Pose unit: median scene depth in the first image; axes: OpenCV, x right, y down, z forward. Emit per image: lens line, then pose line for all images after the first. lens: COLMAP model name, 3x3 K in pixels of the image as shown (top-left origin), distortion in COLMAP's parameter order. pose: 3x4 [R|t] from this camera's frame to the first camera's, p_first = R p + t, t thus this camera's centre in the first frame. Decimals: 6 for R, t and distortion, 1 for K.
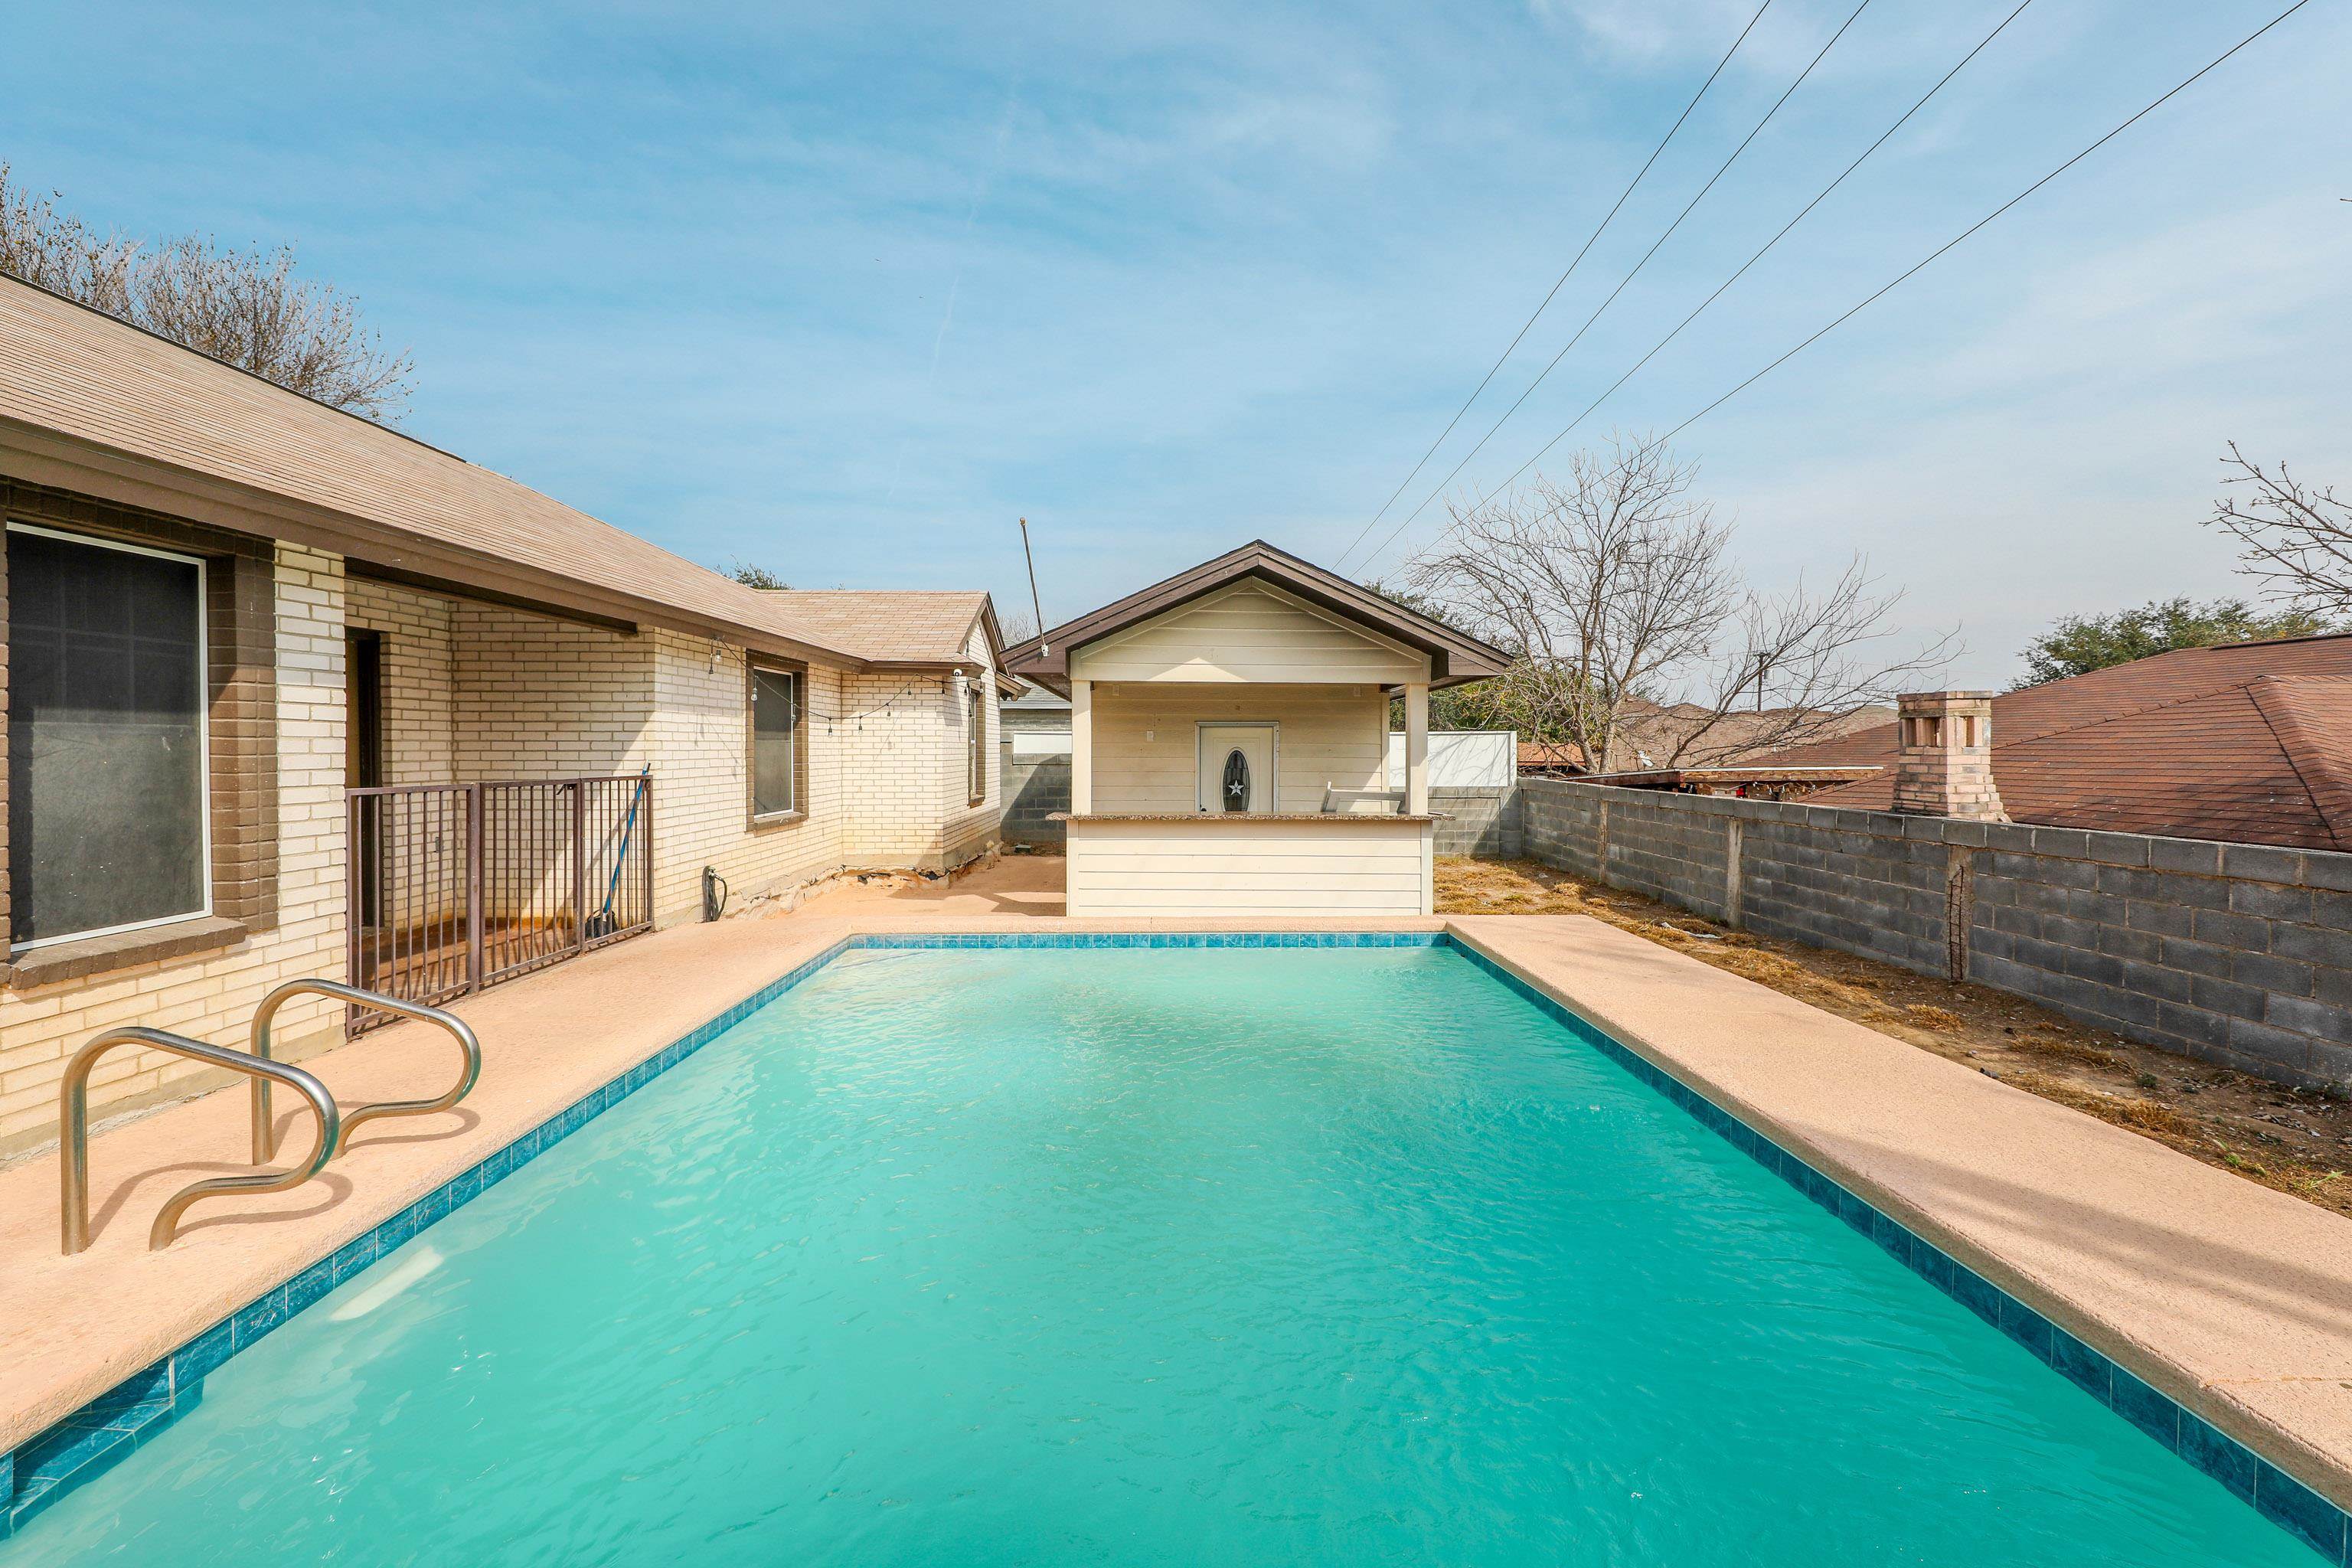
lens RADIAL K [[947.9, 0, 1178.4], [0, 947.9, 767.7], [0, 0, 1]] dist [-0.001161, -0.000292]
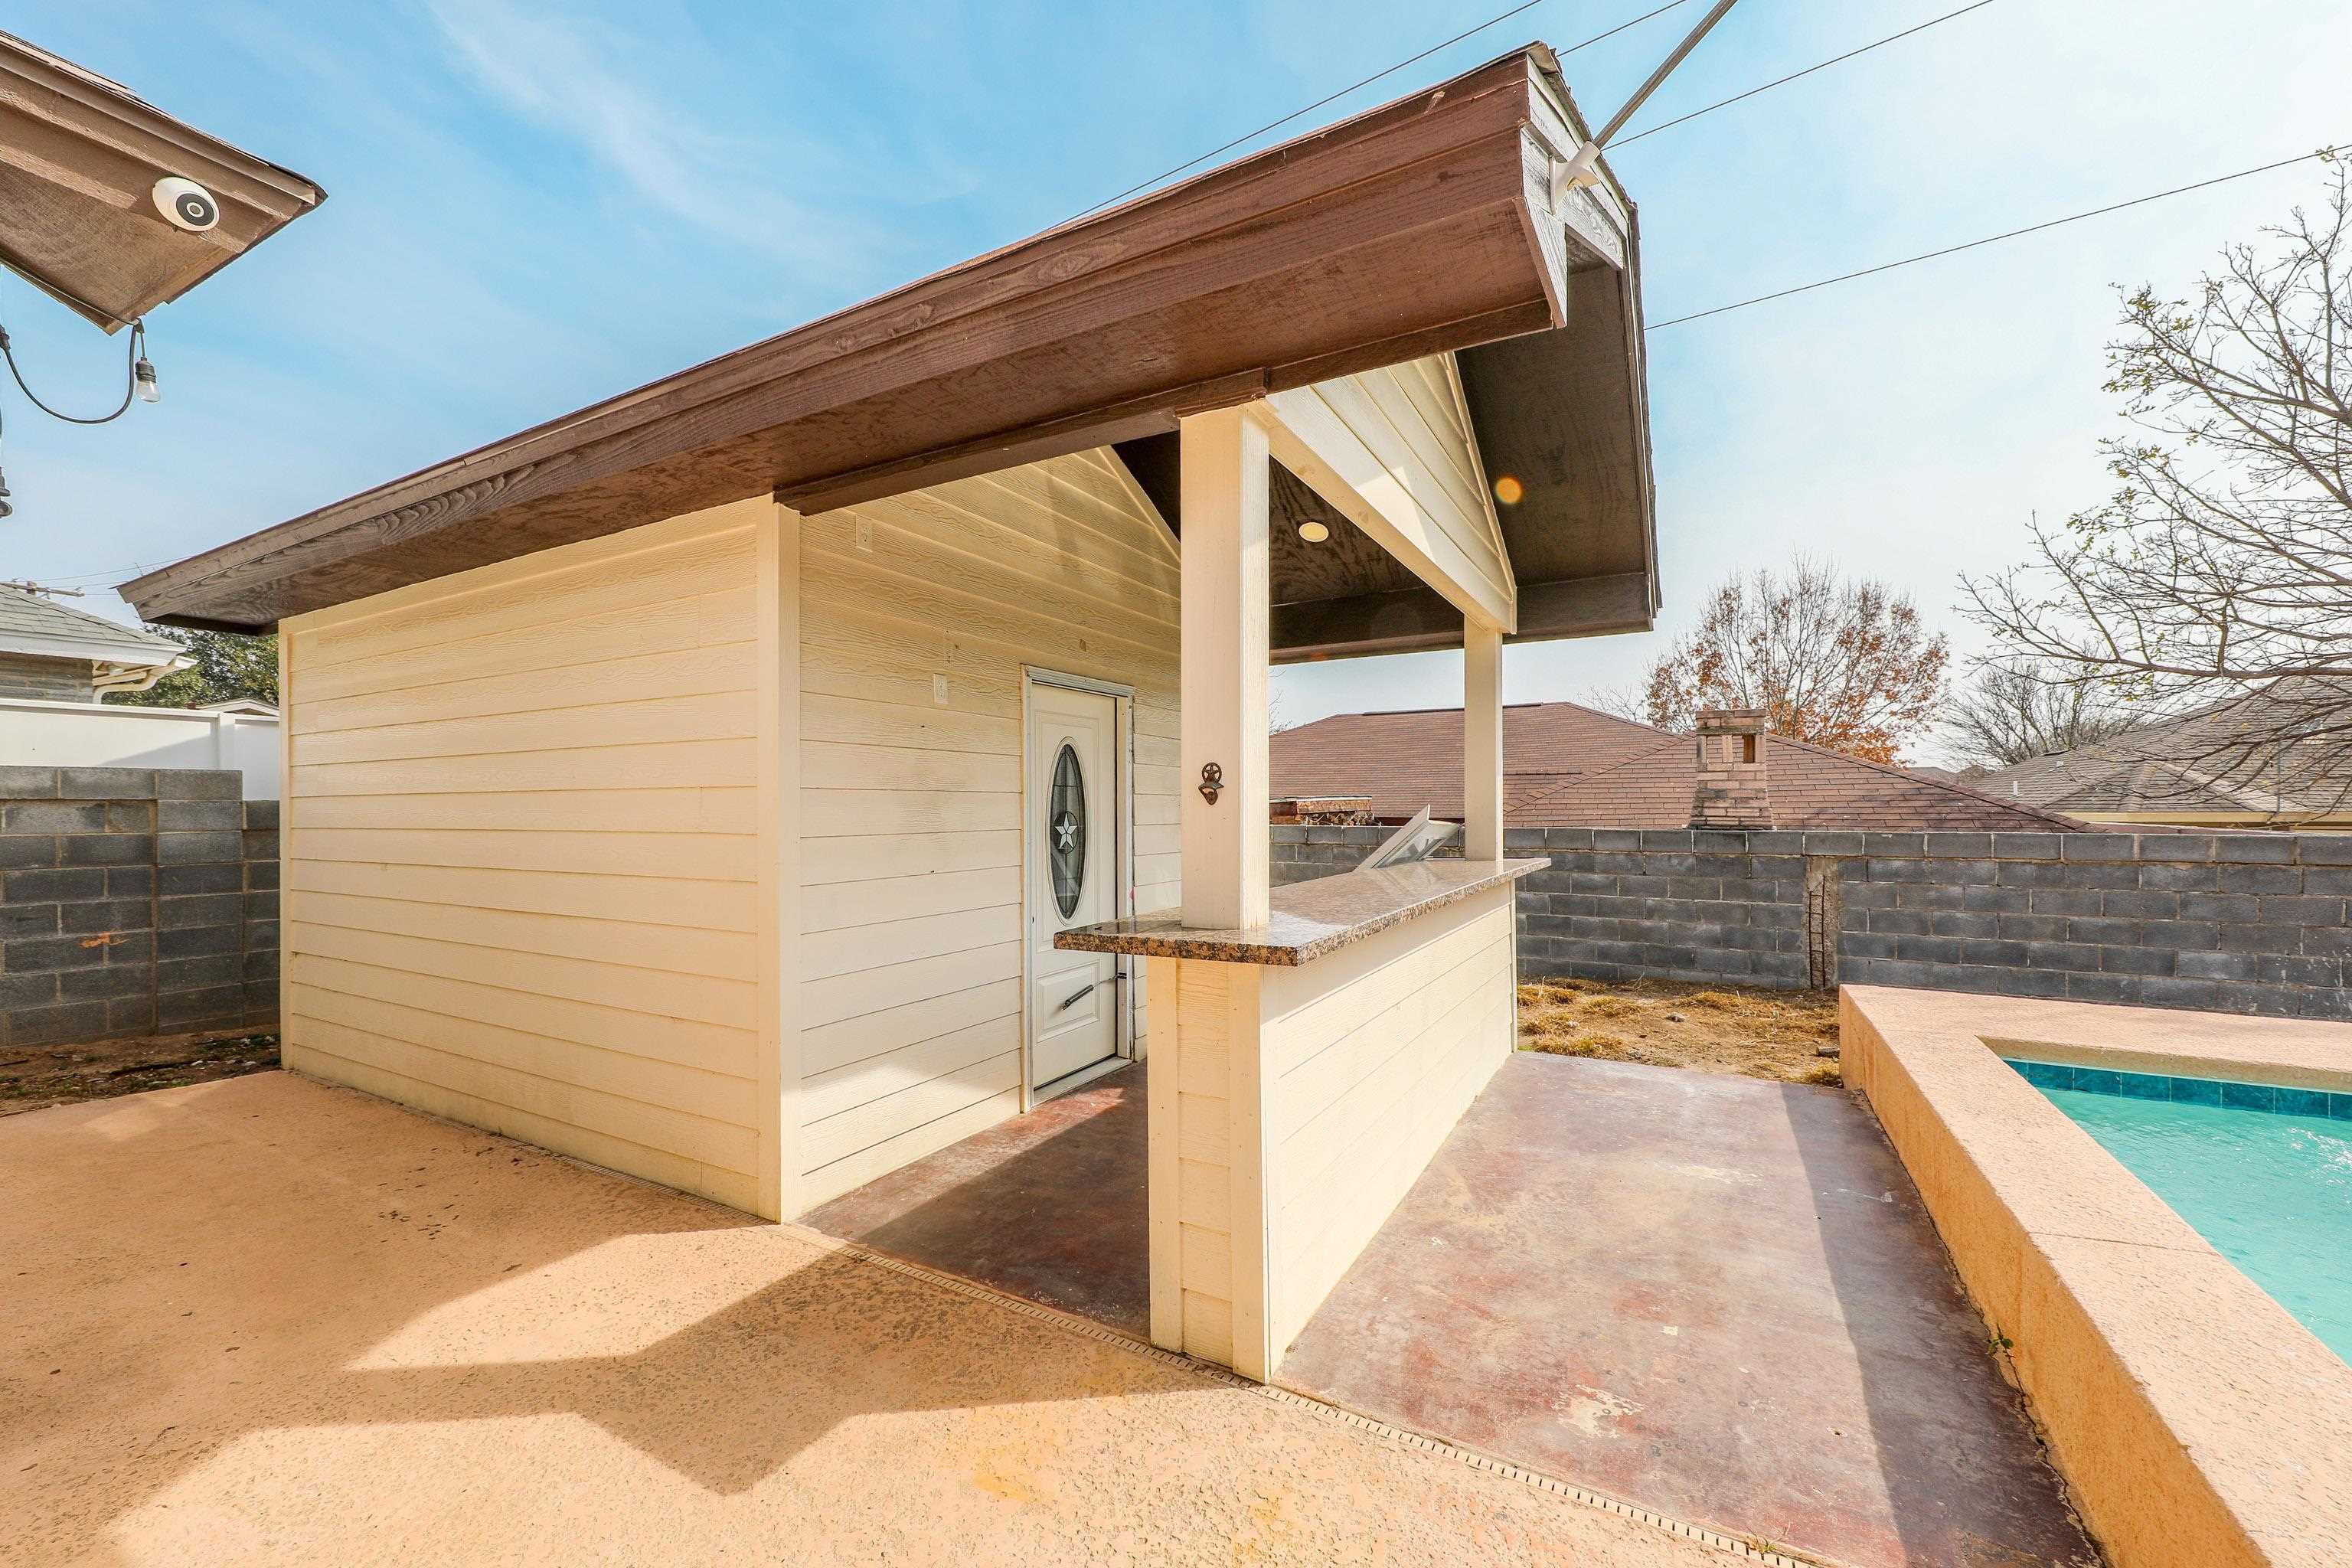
lens RADIAL K [[947.9, 0, 1169.8], [0, 947.9, 798.7], [0, 0, 1]] dist [-0.001161, -0.000292]
pose [[0.501983, 0.003201, 0.864872, -0.472696], [0.021135, 0.999649, -0.015966, 0.023395], [-0.864619, 0.026294, 0.501739, 1.214993]]
